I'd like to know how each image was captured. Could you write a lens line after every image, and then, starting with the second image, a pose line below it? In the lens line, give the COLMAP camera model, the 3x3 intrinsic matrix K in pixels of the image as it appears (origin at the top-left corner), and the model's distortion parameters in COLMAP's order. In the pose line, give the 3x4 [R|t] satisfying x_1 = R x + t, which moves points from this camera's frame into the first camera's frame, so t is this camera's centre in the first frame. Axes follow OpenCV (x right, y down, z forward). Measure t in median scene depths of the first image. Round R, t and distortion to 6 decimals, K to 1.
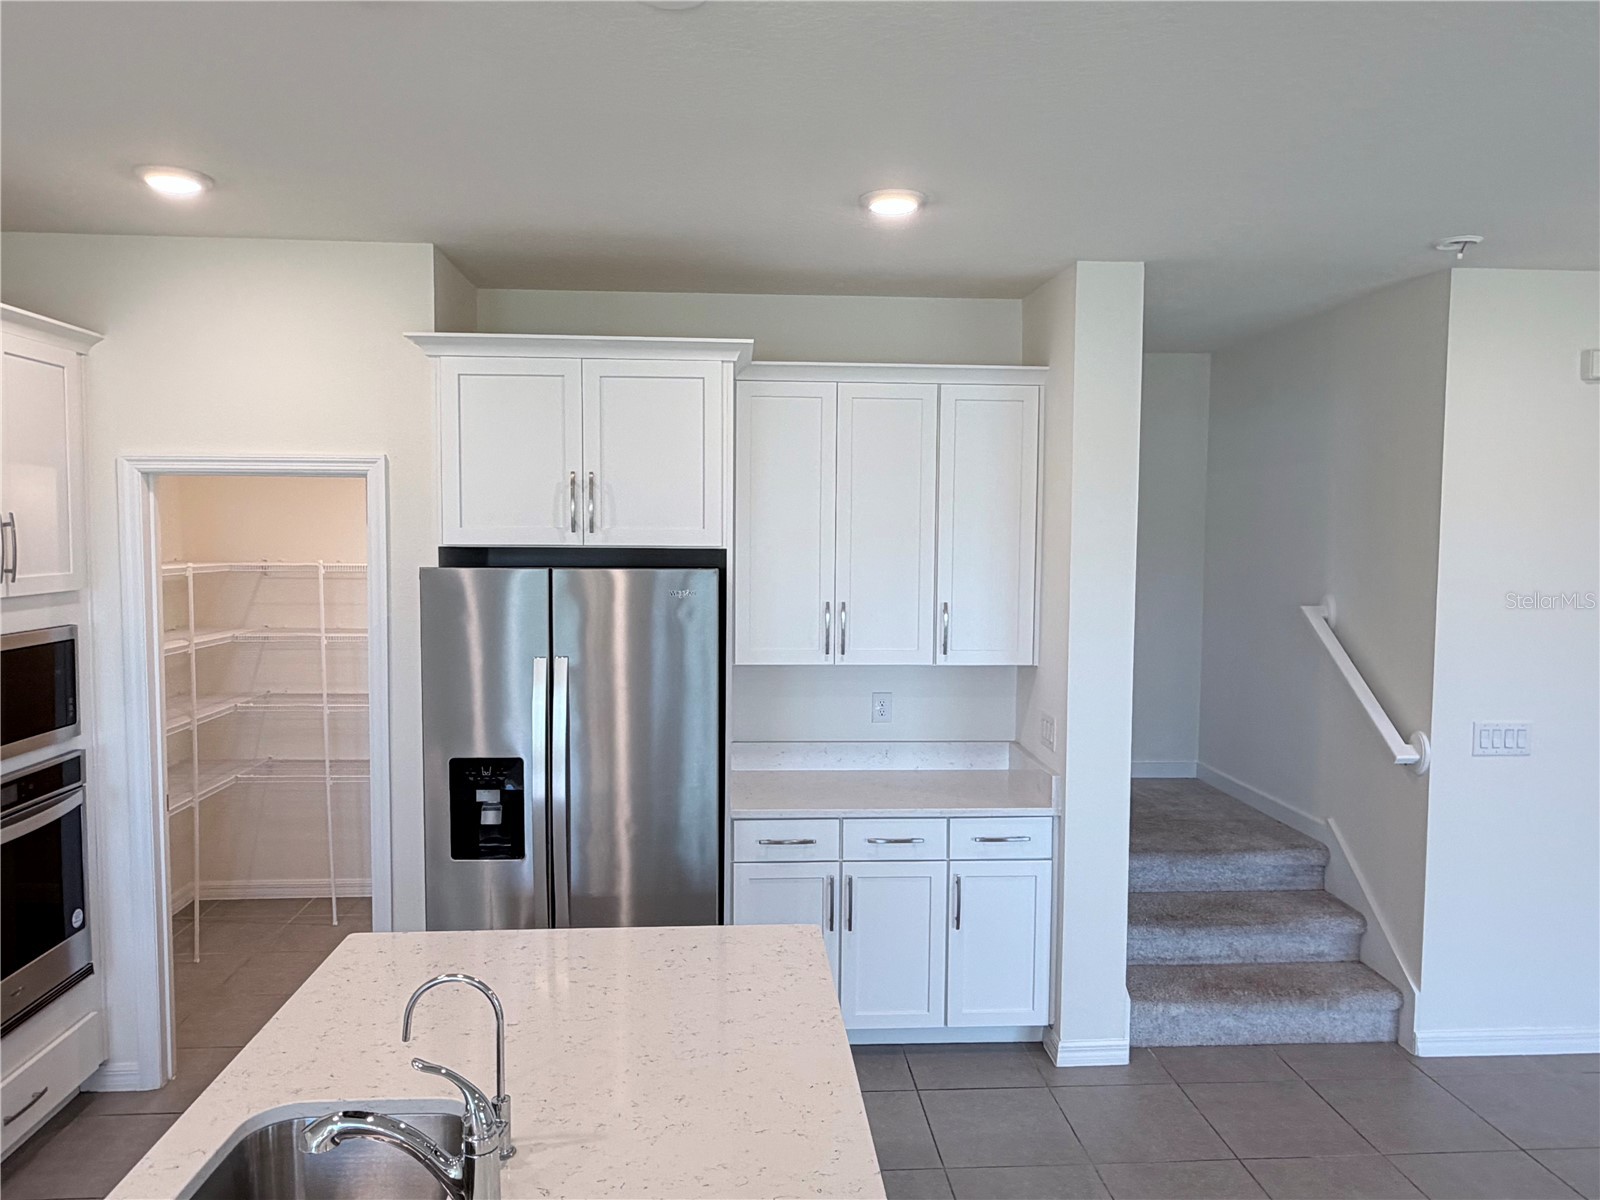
lens RADIAL K [[1098.9, 0, 793.3], [0, 1098.9, 602.0], [0, 0, 1]] dist [-0.001698, 0.002807]
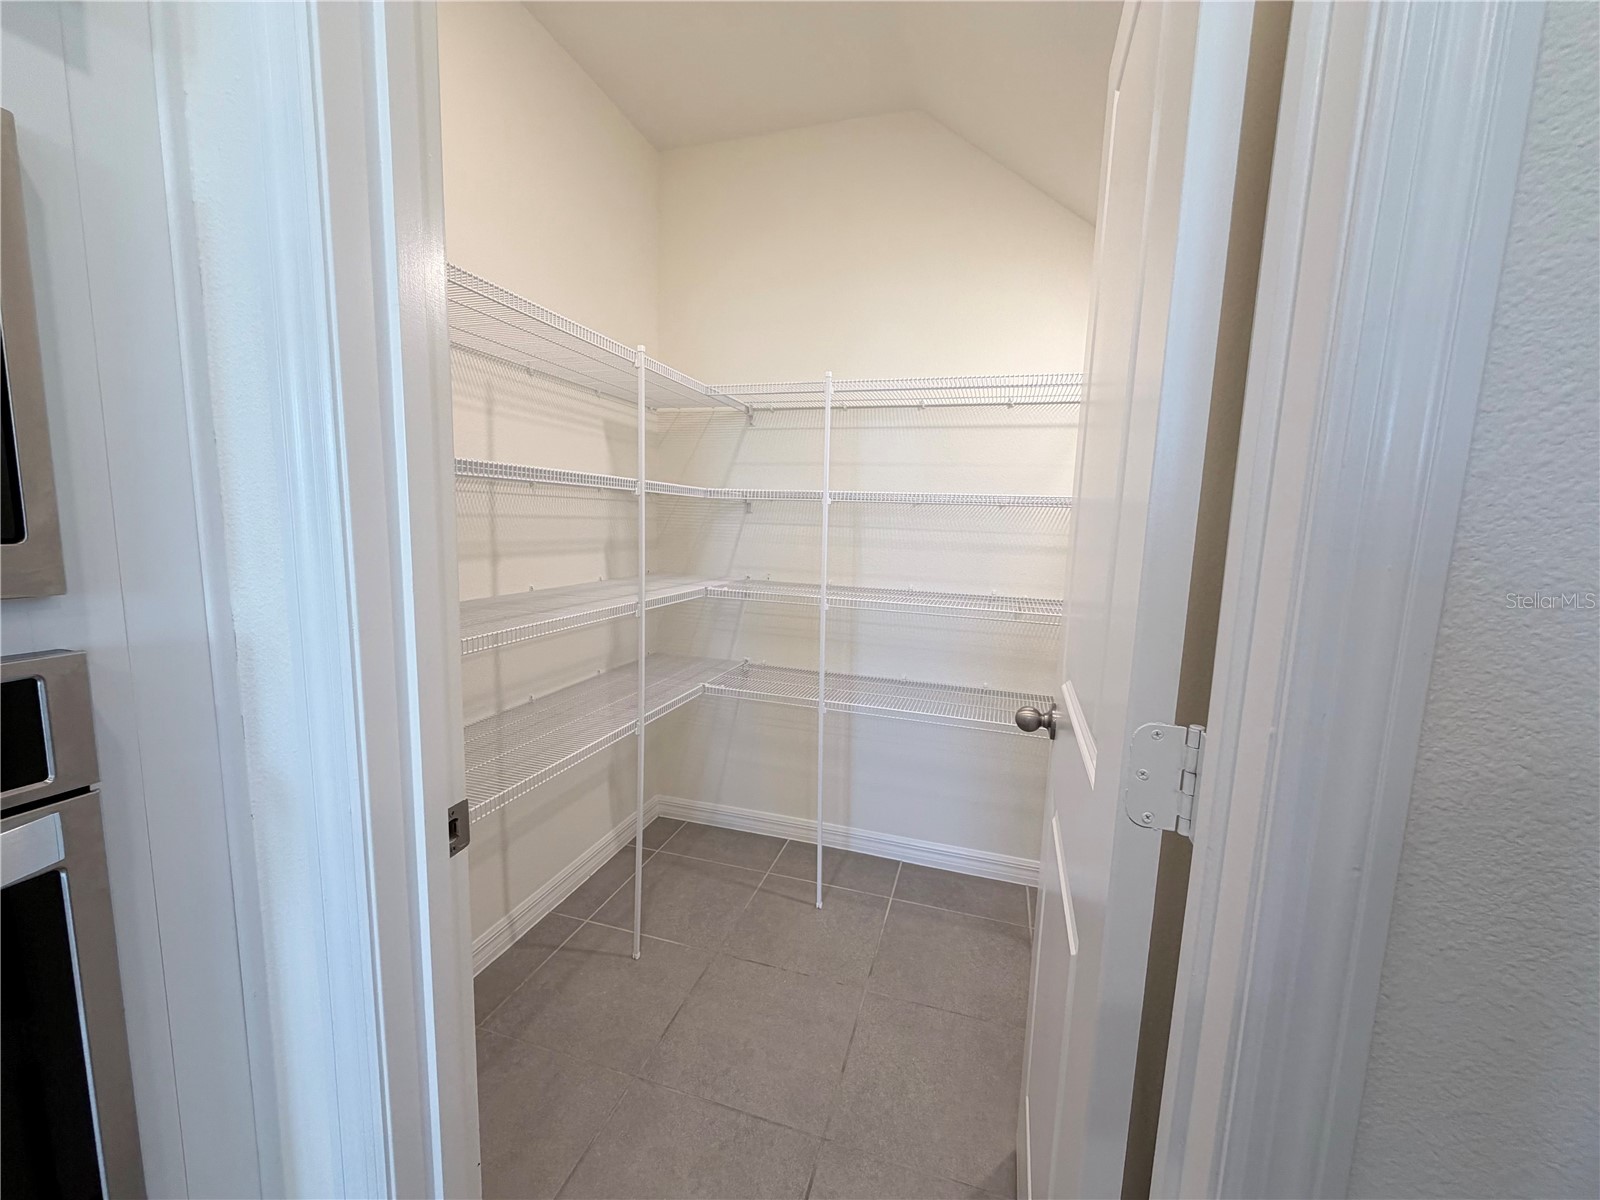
lens RADIAL K [[638.6, 0, 804.0], [0, 638.6, 602.0], [0, 0, 1]] dist [0.000827, -0.000032]
pose [[0.935243, 0.068324, -0.347351, -0.392785], [-0.047584, 0.996556, 0.067905, 0.093728], [0.350794, -0.046979, 0.935273, 0.821510]]
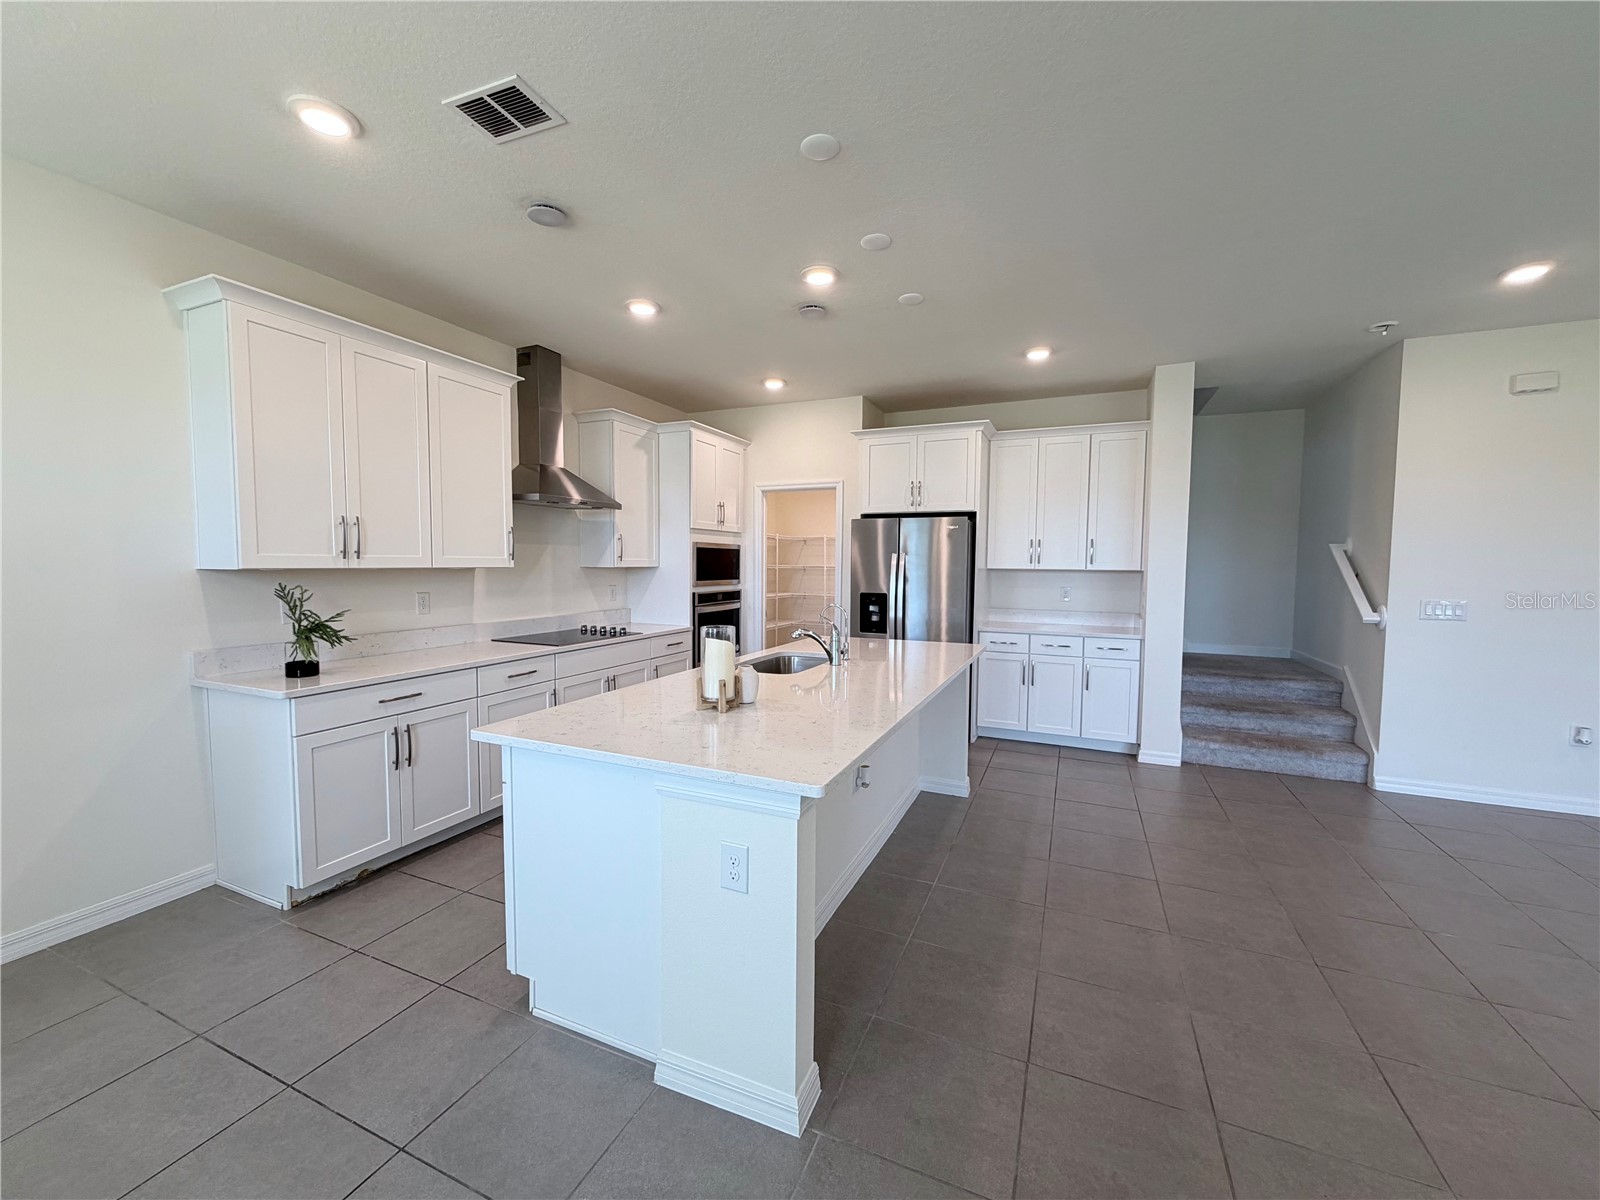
lens RADIAL K [[638.6, 0, 794.6], [0, 638.6, 602.5], [0, 0, 1]] dist [0.000827, -0.000032]
pose [[0.884192, 0.028817, -0.466234, 0.218894], [-0.032172, 0.999482, 0.000765, 0.145568], [0.466014, 0.014323, 0.884661, -0.349247]]
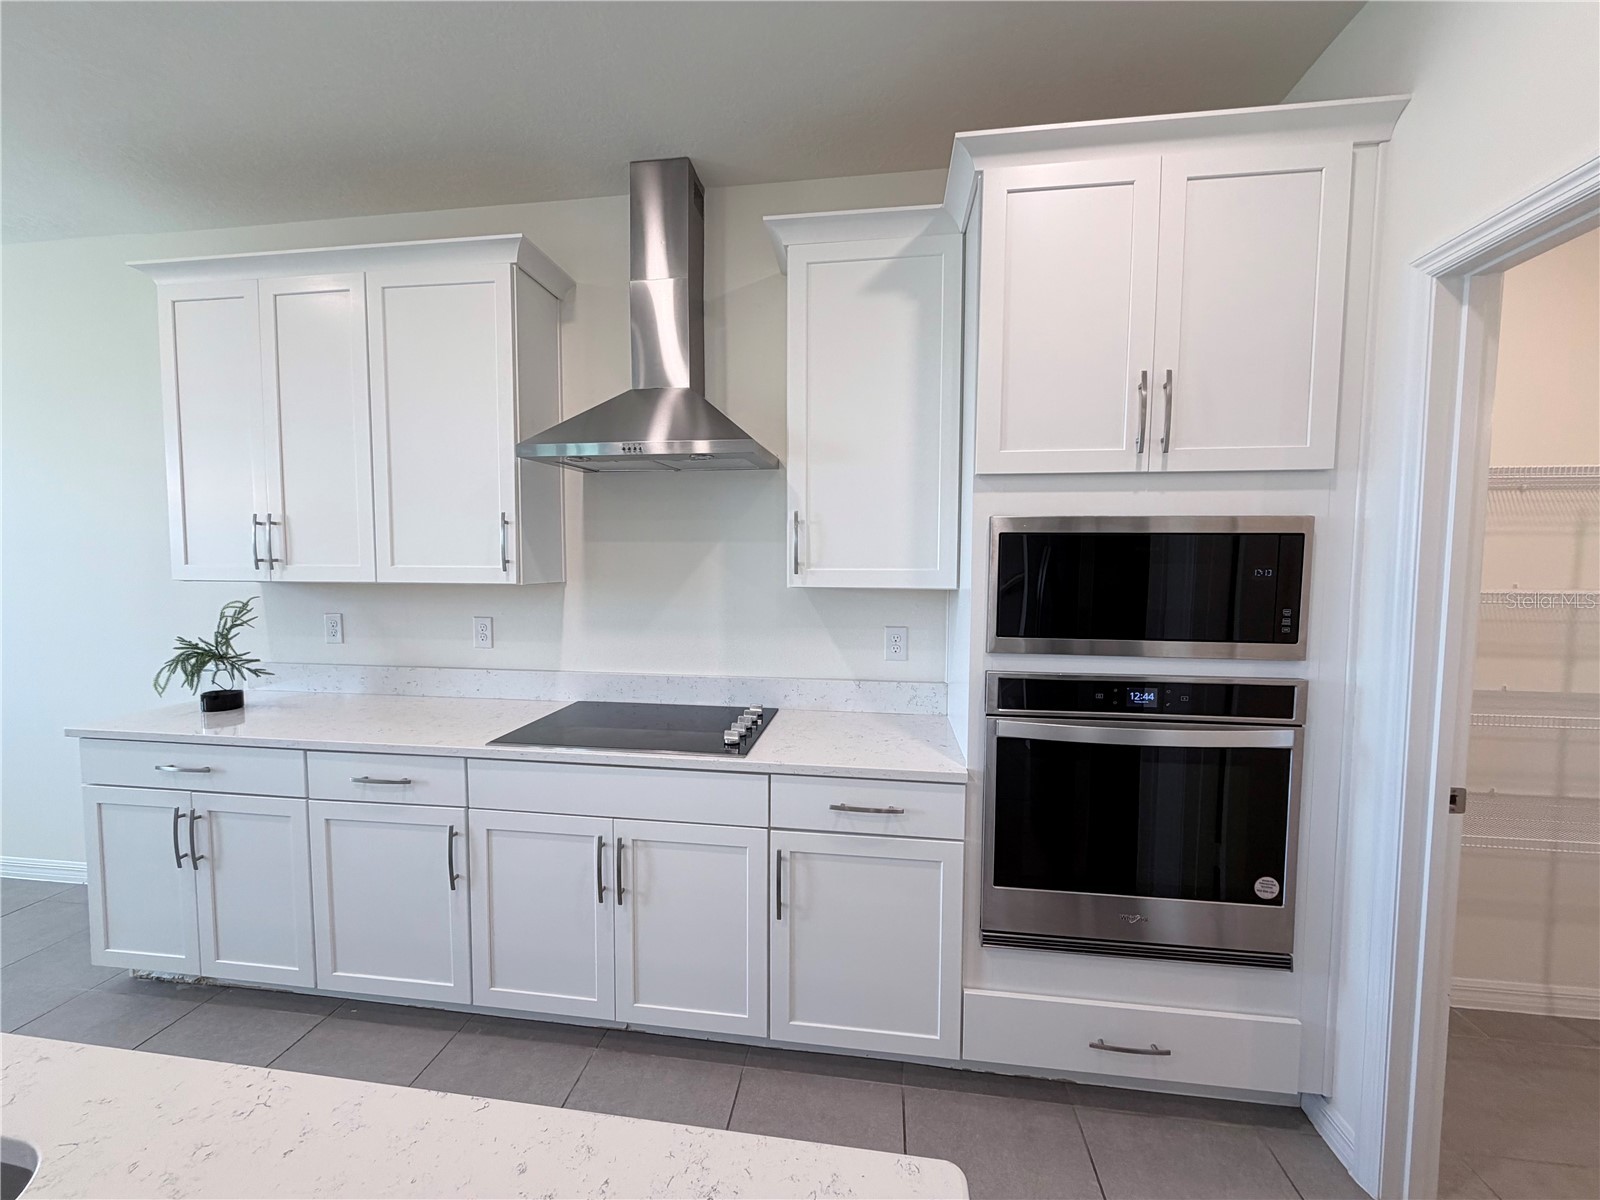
lens RADIAL K [[638.6, 0, 791.1], [0, 638.6, 599.9], [0, 0, 1]] dist [0.000827, -0.000032]
pose [[-0.205247, 0.051416, -0.977359, -0.125756], [-0.071183, 0.995190, 0.067303, 0.066342], [0.976118, 0.083385, -0.200600, 0.654666]]
